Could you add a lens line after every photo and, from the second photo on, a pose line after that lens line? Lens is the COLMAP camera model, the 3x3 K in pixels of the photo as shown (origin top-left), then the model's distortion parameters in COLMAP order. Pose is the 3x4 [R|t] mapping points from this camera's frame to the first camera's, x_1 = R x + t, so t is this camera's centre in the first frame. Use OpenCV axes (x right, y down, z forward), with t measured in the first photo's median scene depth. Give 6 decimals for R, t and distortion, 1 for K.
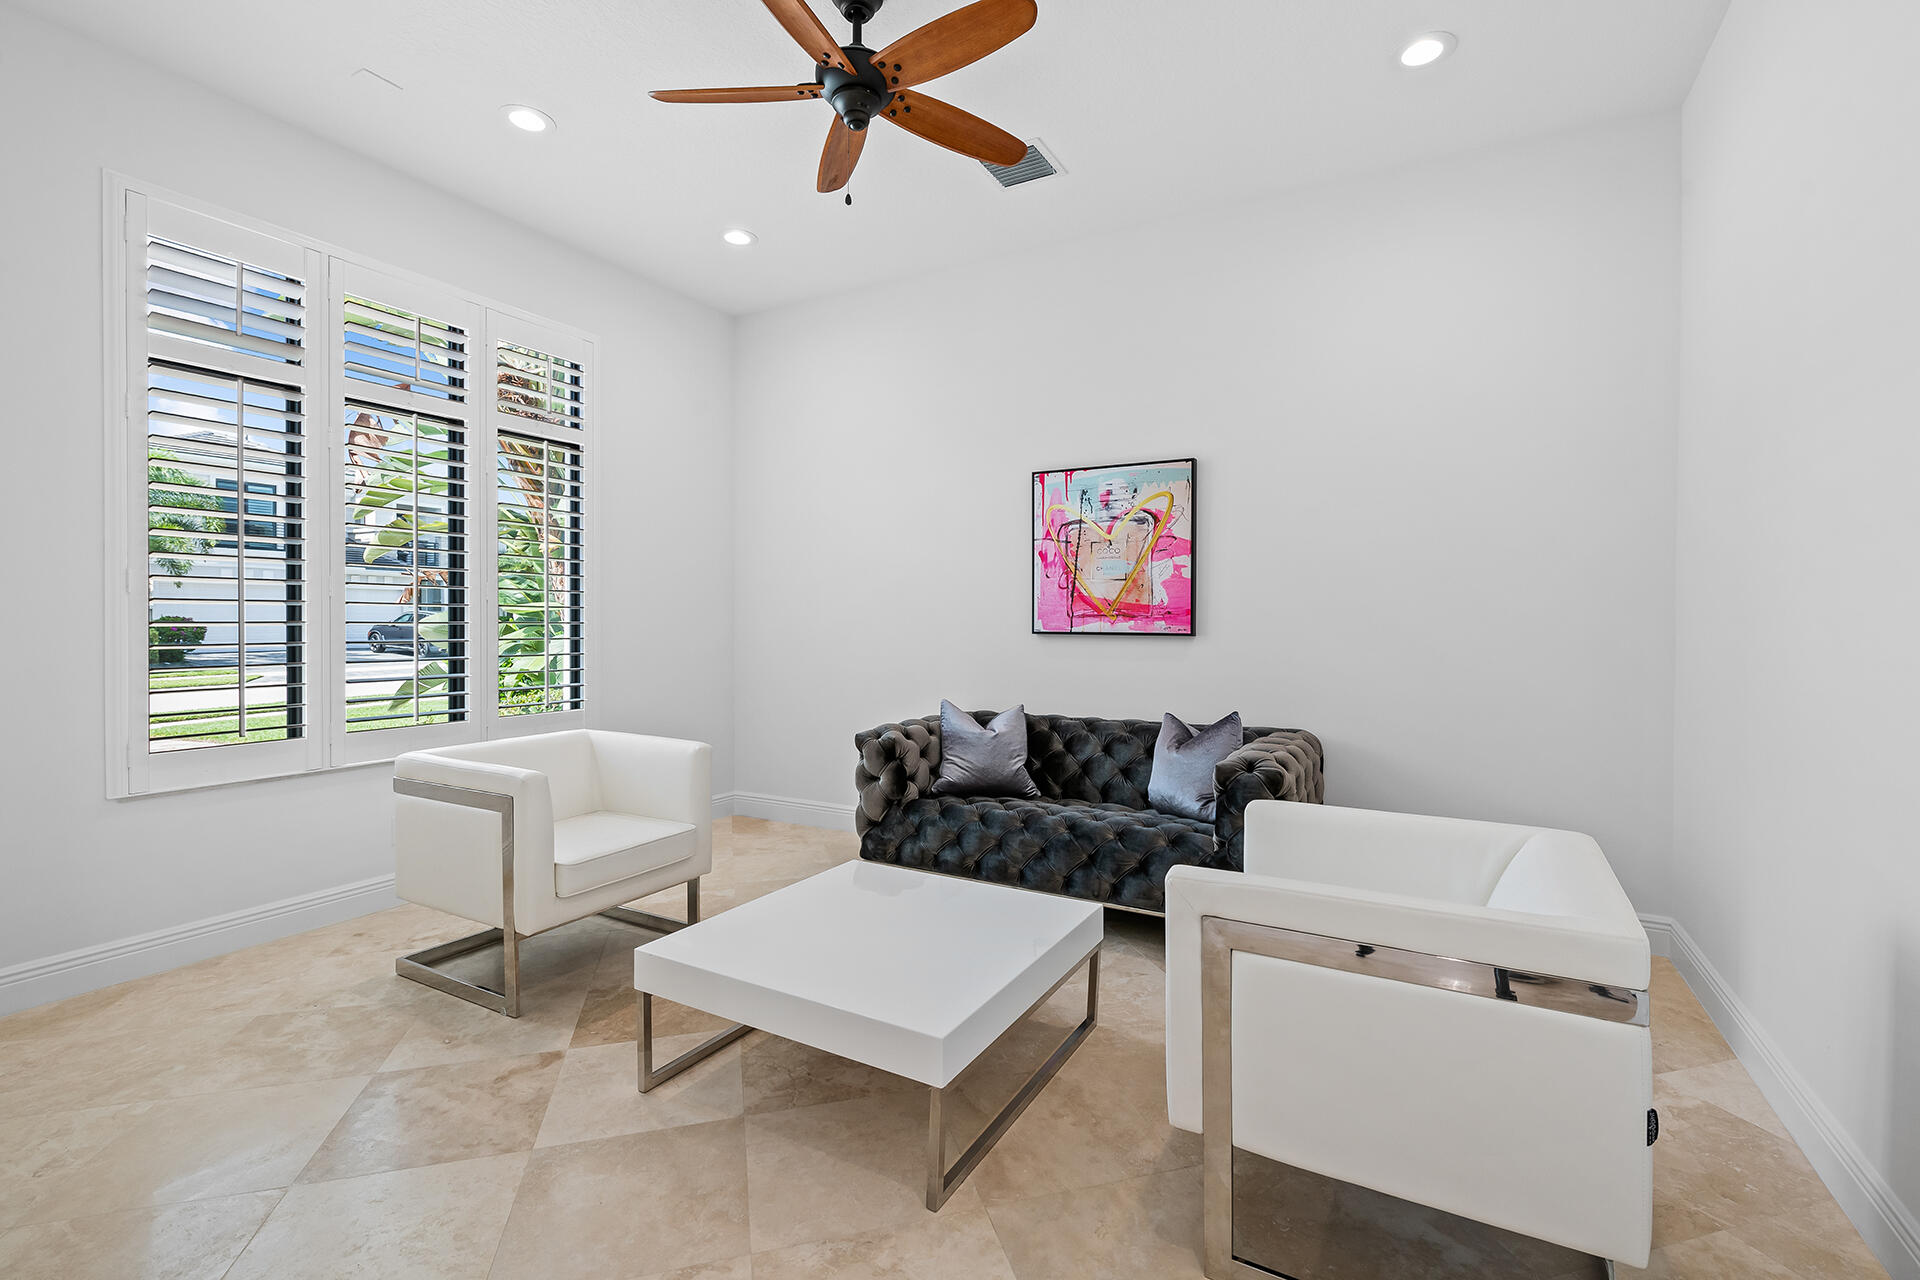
lens RADIAL K [[849.5, 0, 965.6], [0, 849.5, 623.7], [0, 0, 1]] dist [0.001627, 0.000060]
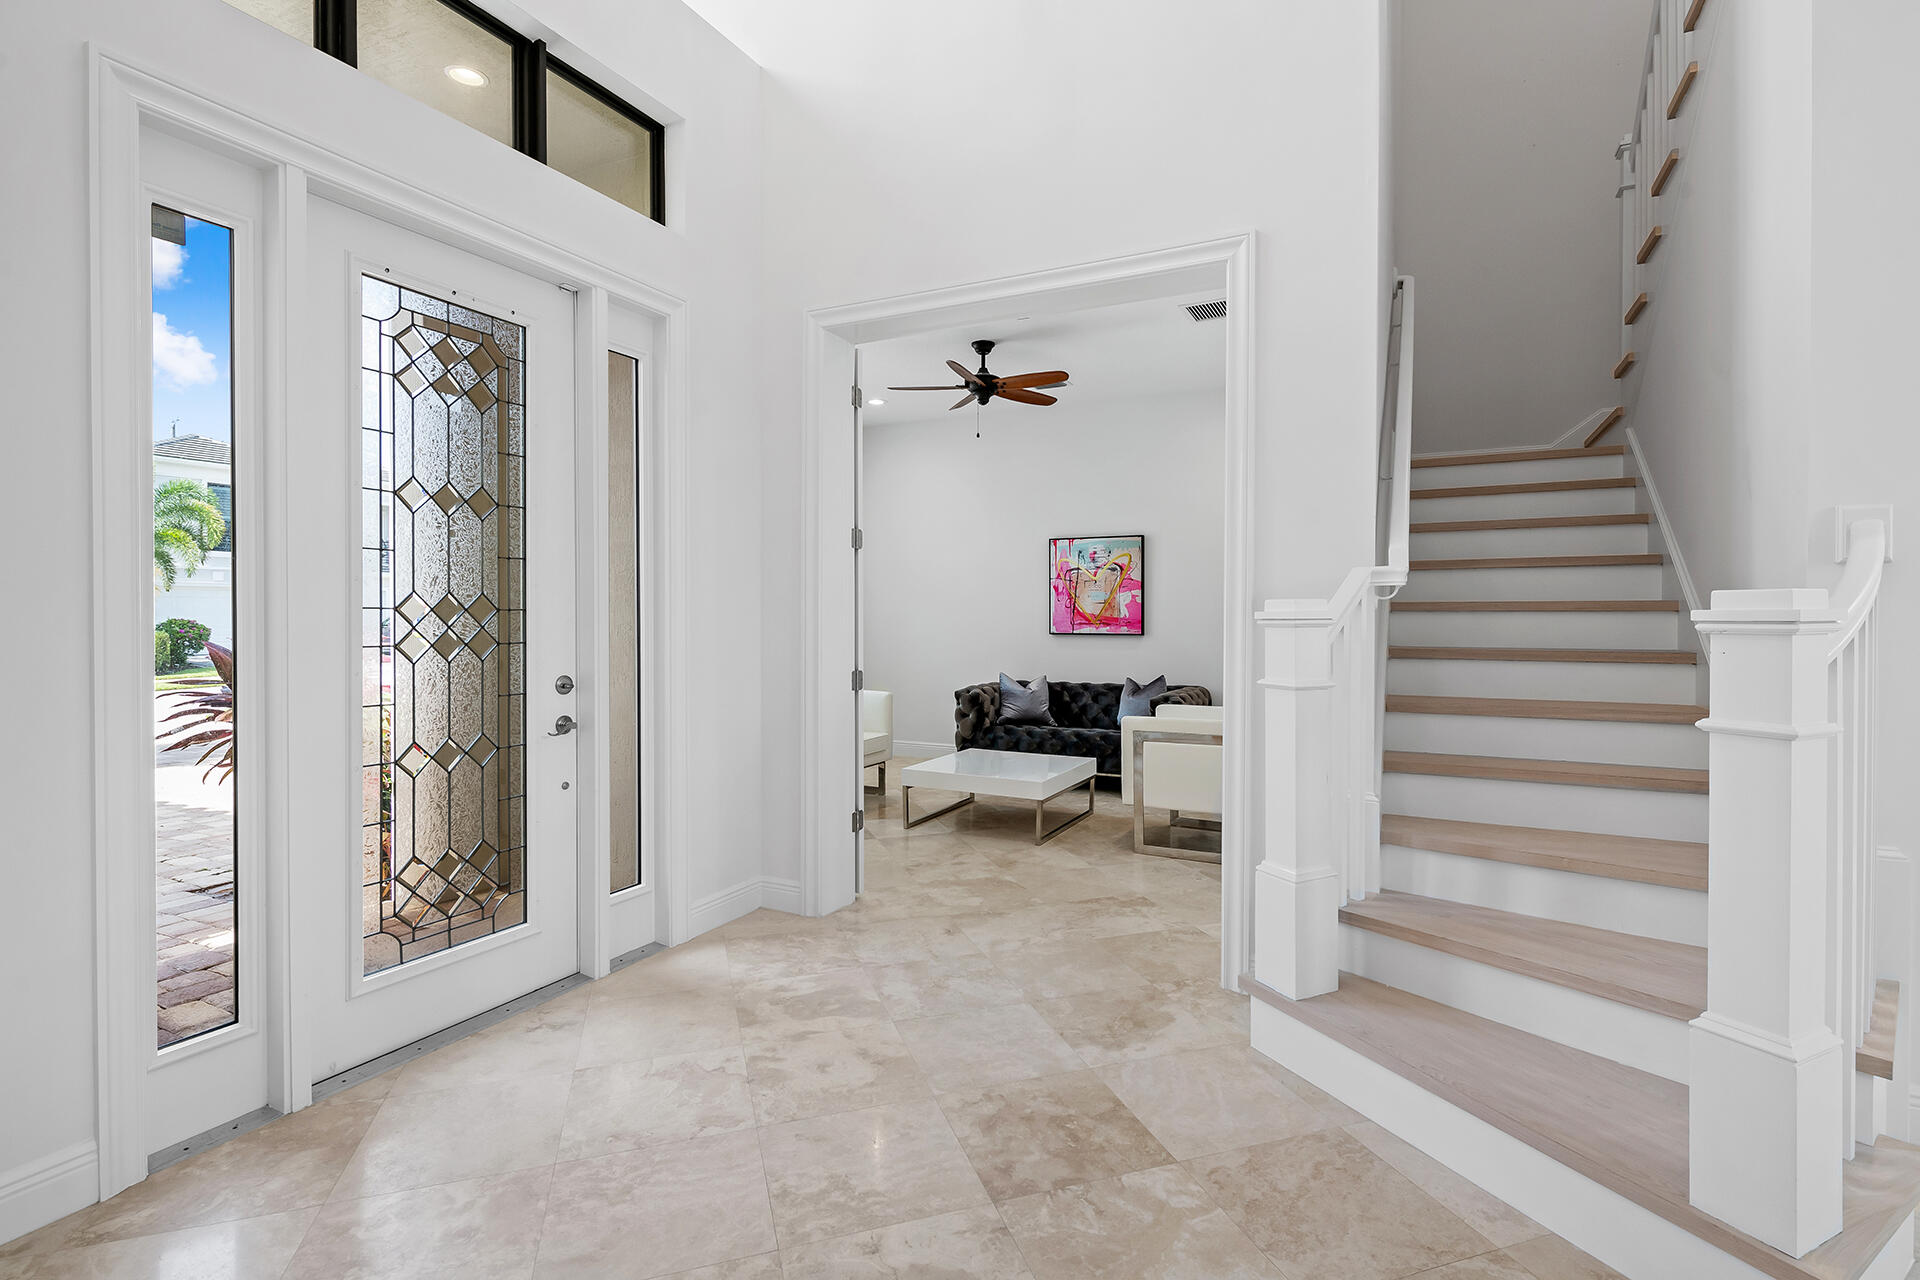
lens RADIAL K [[940.7, 0, 958.6], [0, 940.7, 621.5], [0, 0, 1]] dist [0.015227, -0.000037]
pose [[0.999297, -0.004001, 0.037283, -0.187798], [0.004065, 0.999990, -0.001644, -0.012544], [-0.037276, 0.001794, 0.999303, -0.942041]]
